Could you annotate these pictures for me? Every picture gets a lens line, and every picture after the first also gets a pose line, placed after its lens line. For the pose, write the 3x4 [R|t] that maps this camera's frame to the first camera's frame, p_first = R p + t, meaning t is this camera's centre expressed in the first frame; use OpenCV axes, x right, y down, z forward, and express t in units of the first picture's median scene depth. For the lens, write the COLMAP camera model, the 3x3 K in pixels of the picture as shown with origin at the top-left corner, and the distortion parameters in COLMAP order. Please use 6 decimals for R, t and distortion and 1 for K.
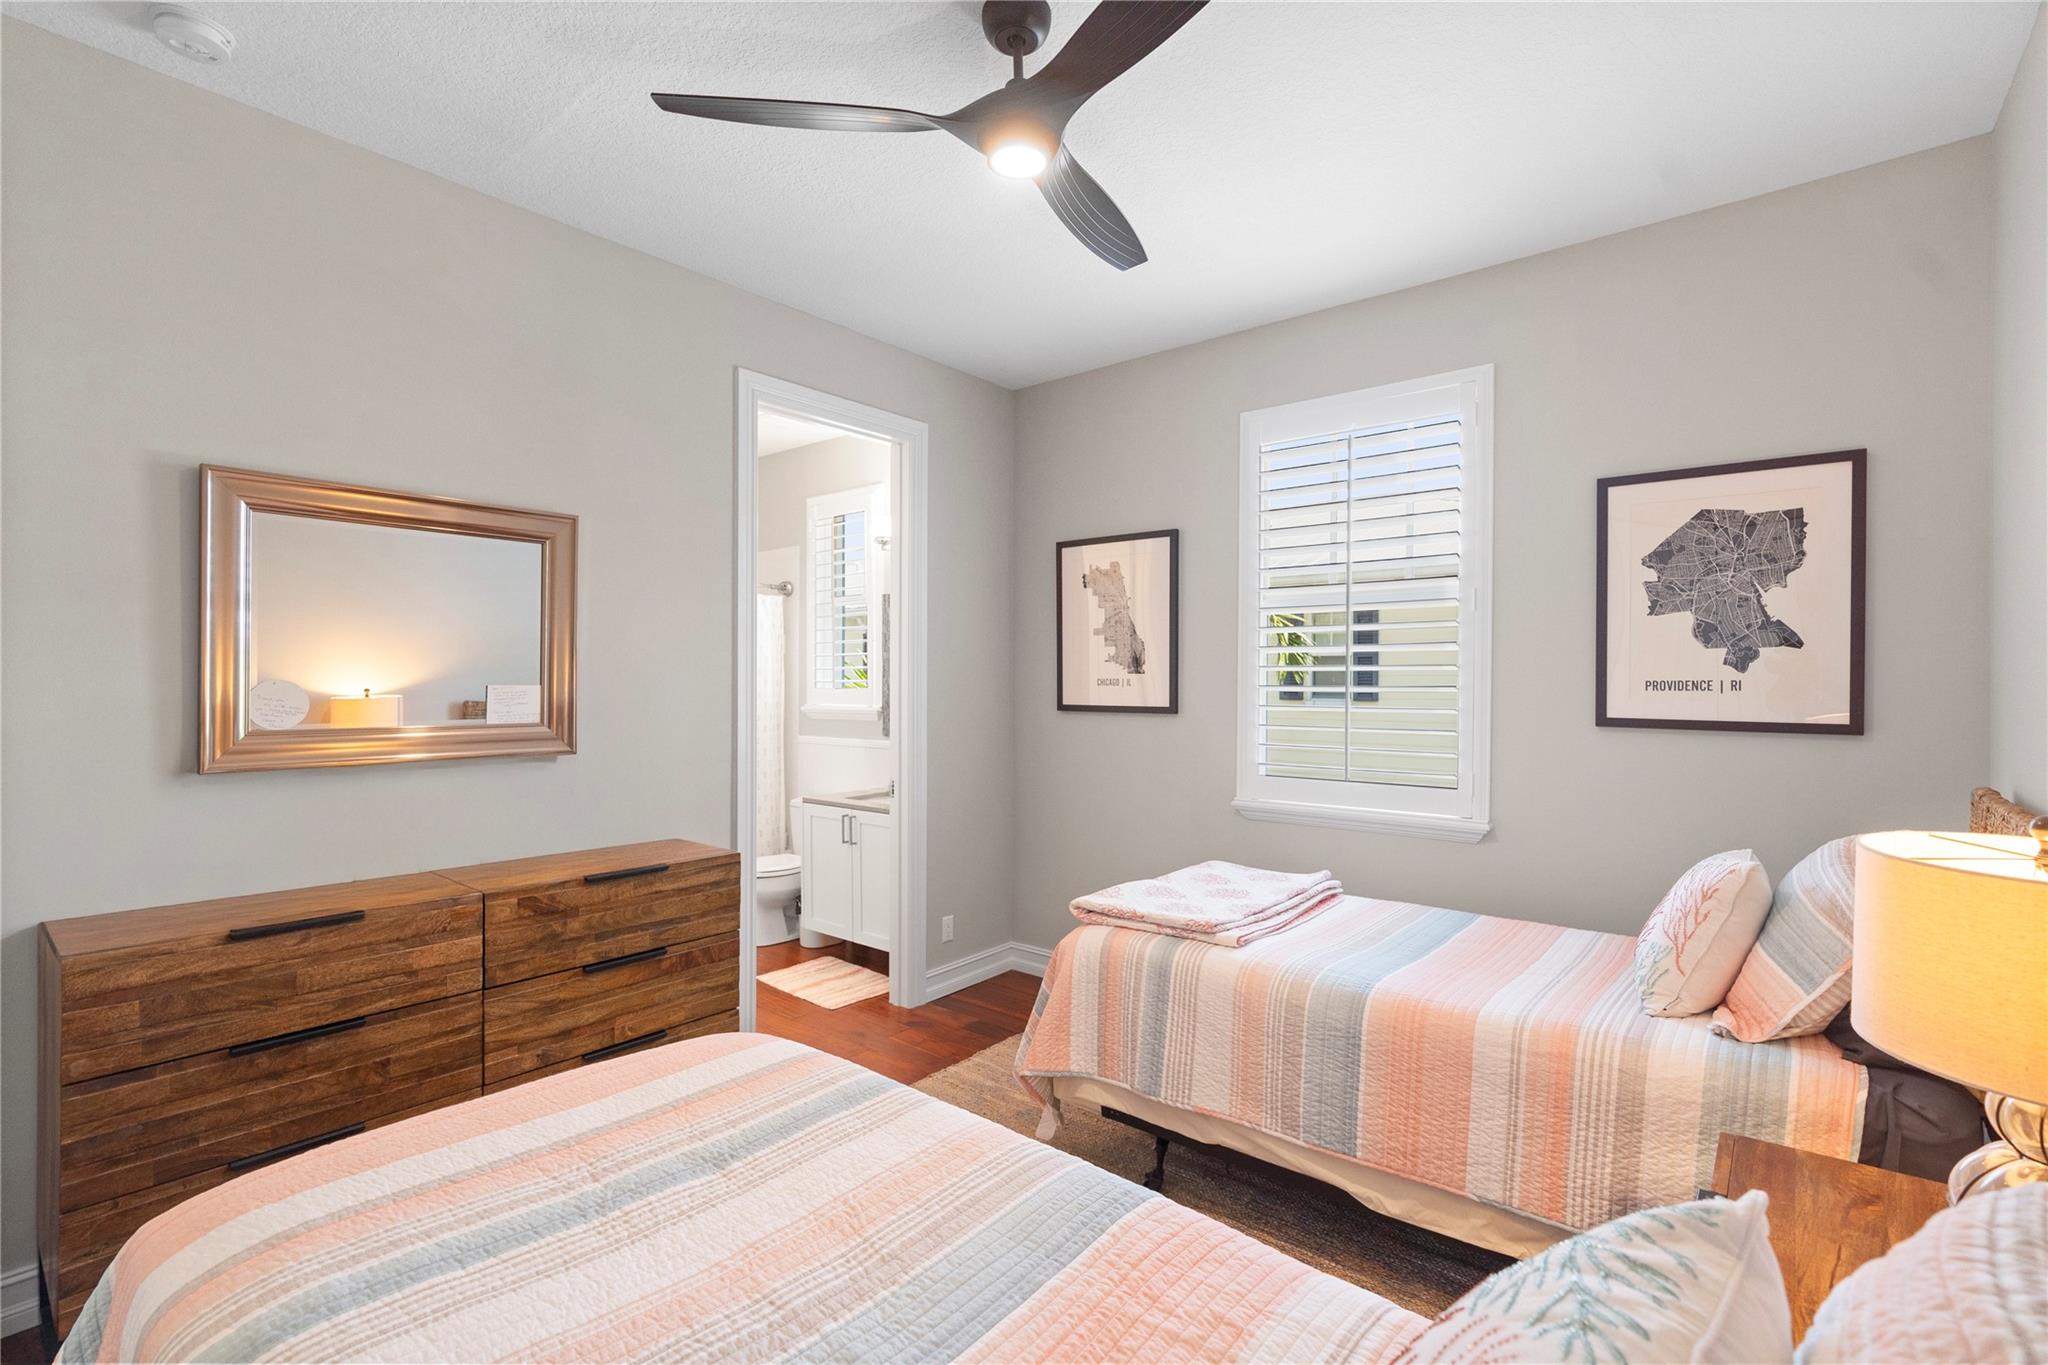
lens RADIAL K [[925.4, 0, 1031.0], [0, 925.4, 679.8], [0, 0, 1]] dist [-0.007813, 0.002201]
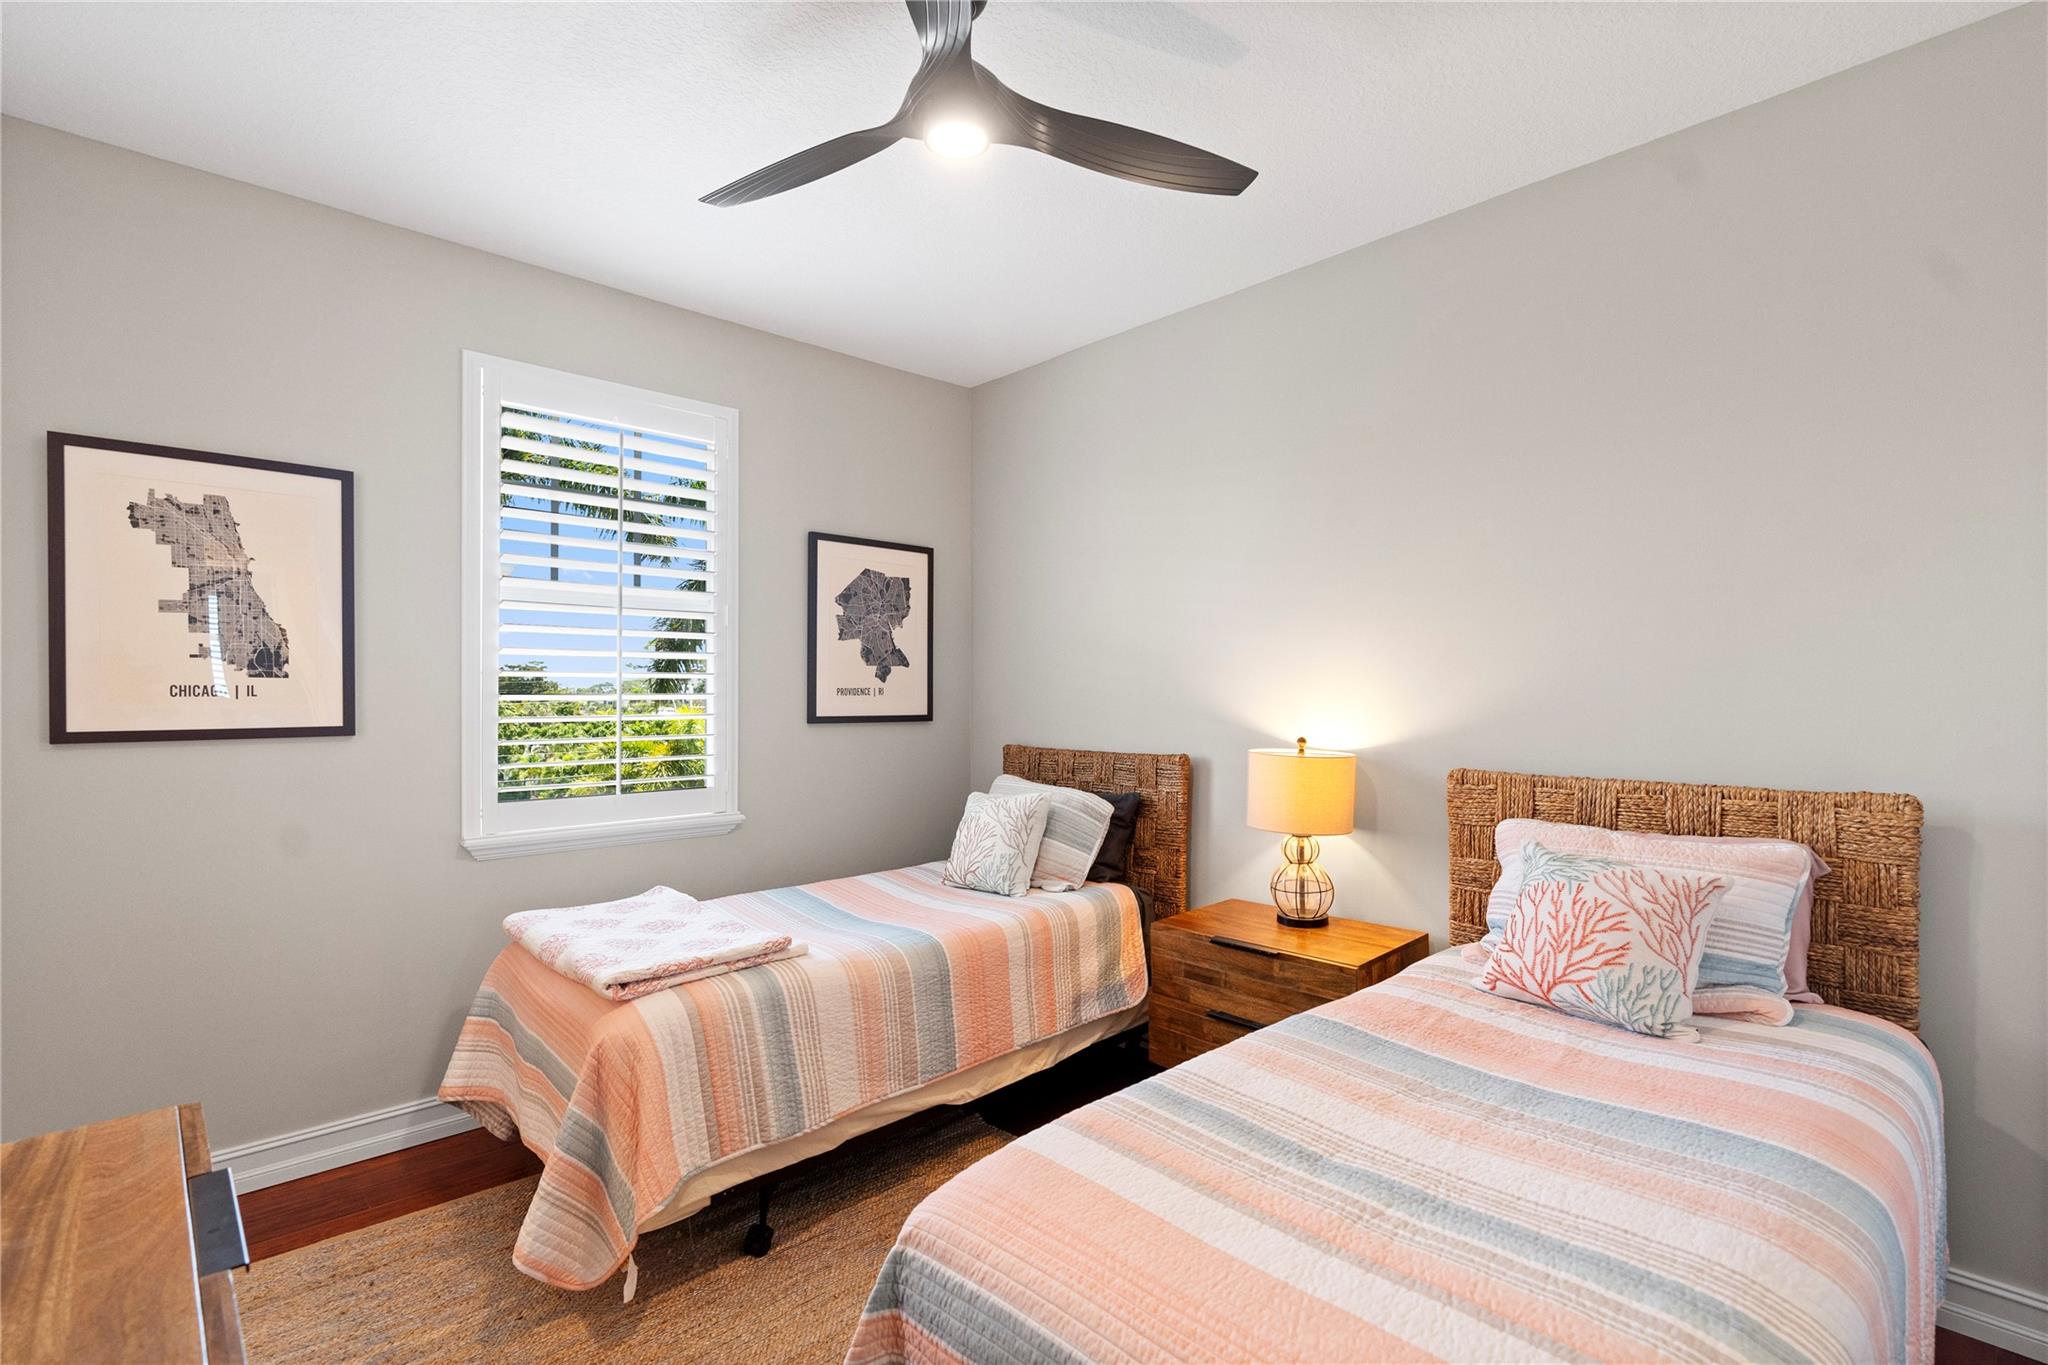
lens RADIAL K [[925.4, 0, 1031.0], [0, 925.4, 689.5], [0, 0, 1]] dist [-0.007813, 0.002201]
pose [[0.122120, -0.001222, 0.992515, -0.681110], [-0.000373, 0.999999, 0.001277, 0.001347], [-0.992515, -0.000526, 0.122120, 0.580982]]
